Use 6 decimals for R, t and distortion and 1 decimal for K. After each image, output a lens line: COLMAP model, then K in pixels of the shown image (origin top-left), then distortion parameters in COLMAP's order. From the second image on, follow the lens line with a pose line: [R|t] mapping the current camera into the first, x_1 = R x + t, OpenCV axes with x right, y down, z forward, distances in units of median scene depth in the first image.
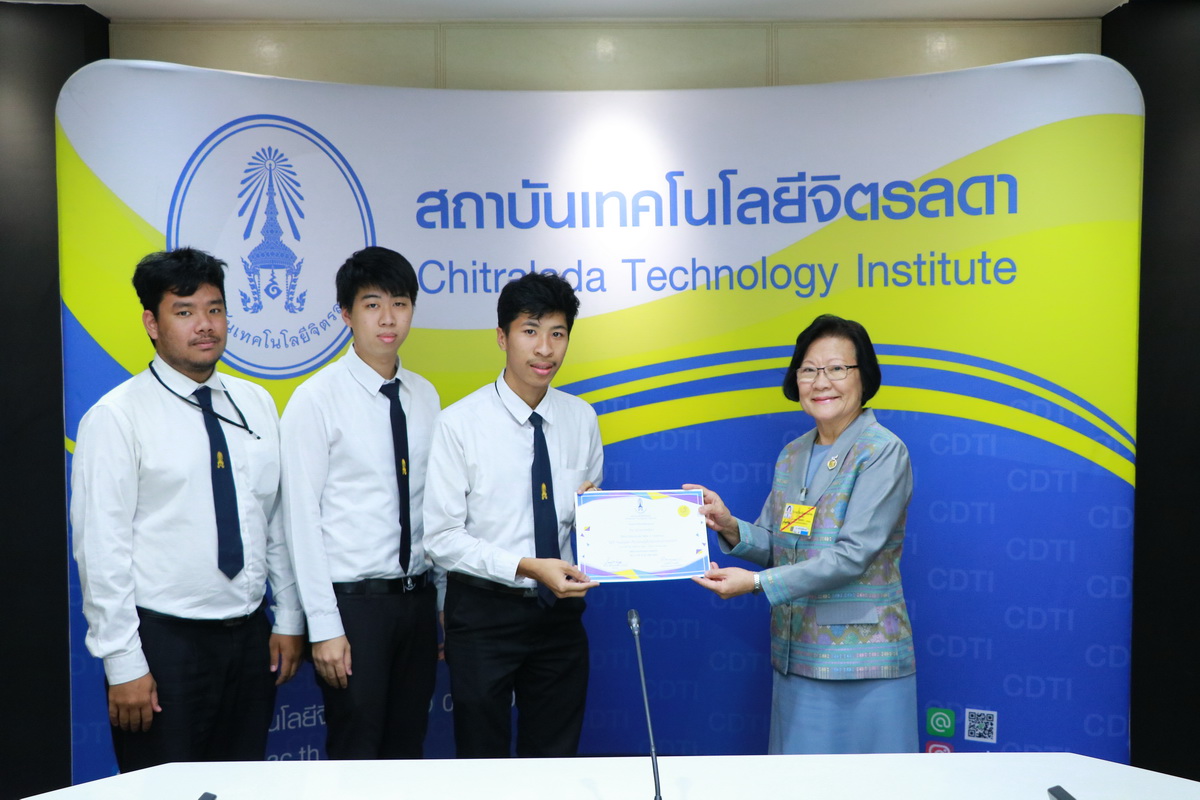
lens RADIAL K [[1375.7, 0, 599.7], [0, 1375.7, 407.1], [0, 0, 1]] dist [-0.010919, 0.000000]
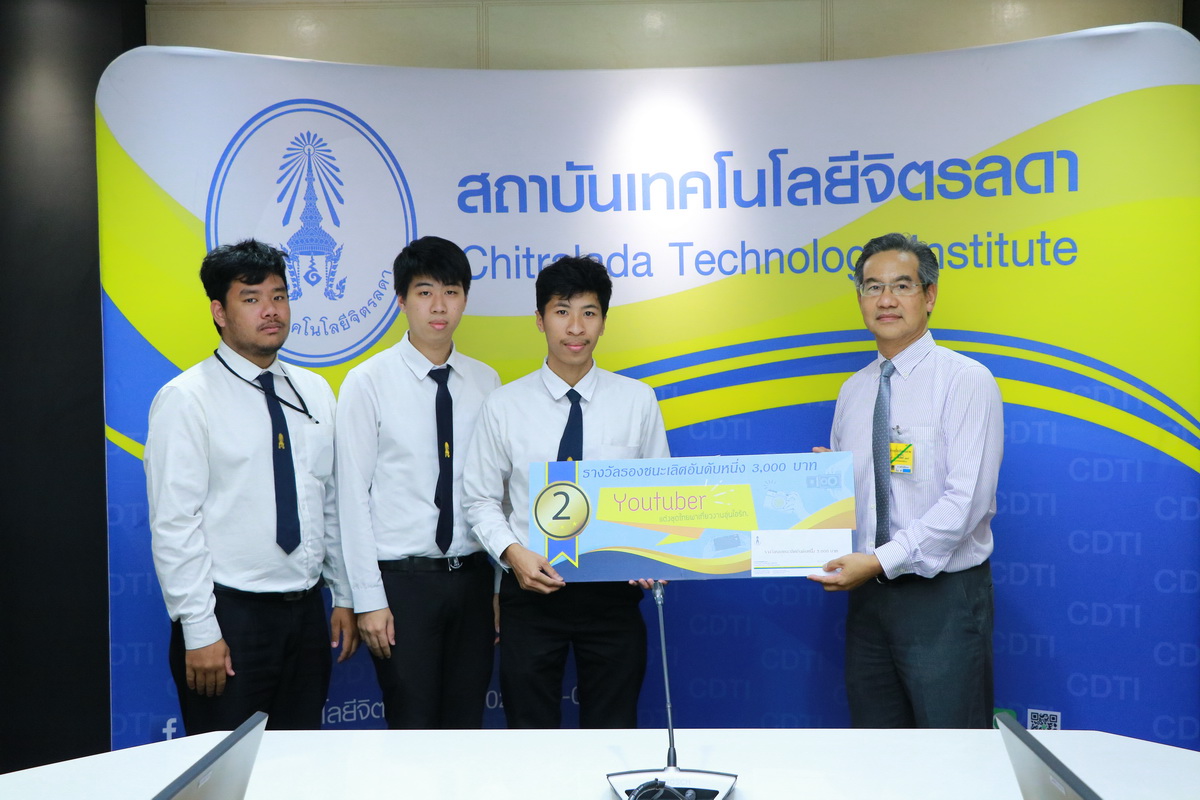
lens RADIAL K [[1506.8, 0, 602.0], [0, 1506.8, 401.7], [0, 0, 1]] dist [0.023050, 0.000000]
pose [[0.998484, -0.002251, -0.054993, 0.028276], [0.002117, 0.999995, -0.002504, 0.007393], [0.054999, 0.002384, 0.998484, -0.066764]]
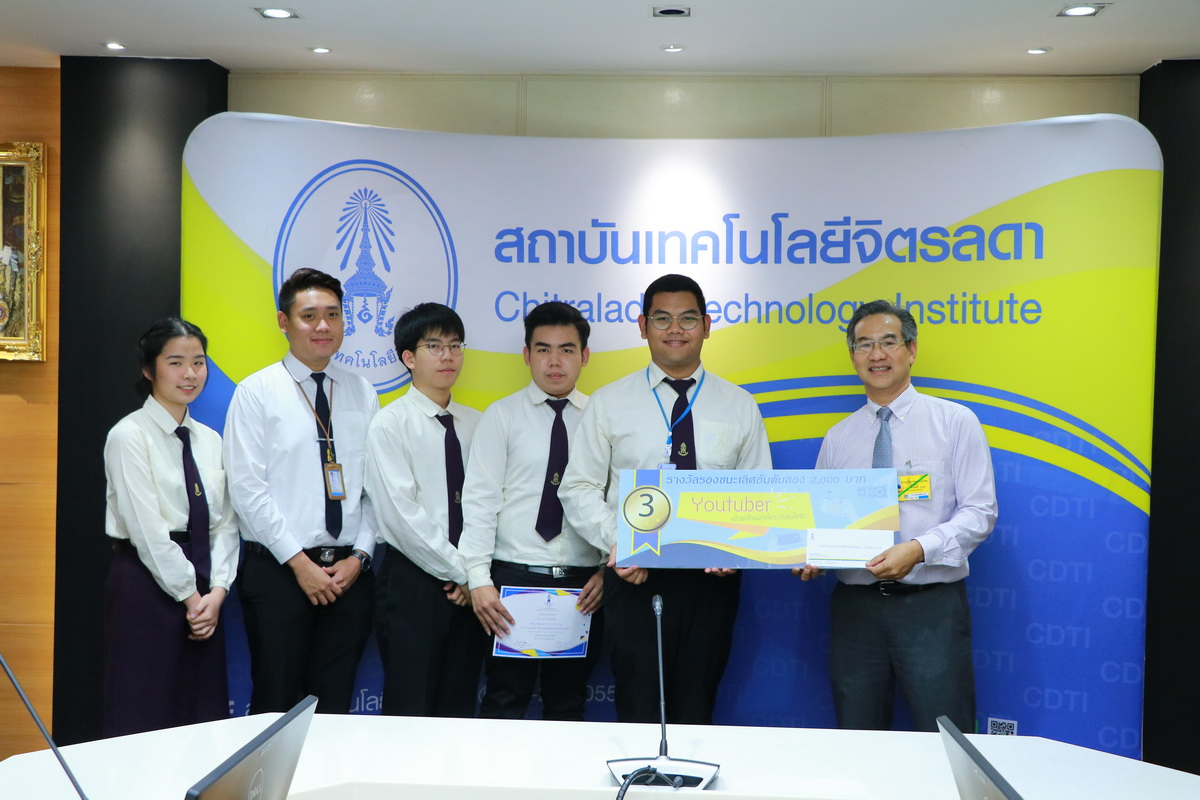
lens RADIAL K [[1375.7, 0, 600.1], [0, 1375.7, 407.2], [0, 0, 1]] dist [-0.010919, 0.000000]
pose [[0.997030, 0.025055, -0.072818, 0.035331], [-0.026316, 0.999519, -0.016401, 0.002656], [0.072372, 0.018268, 0.997210, -0.097203]]
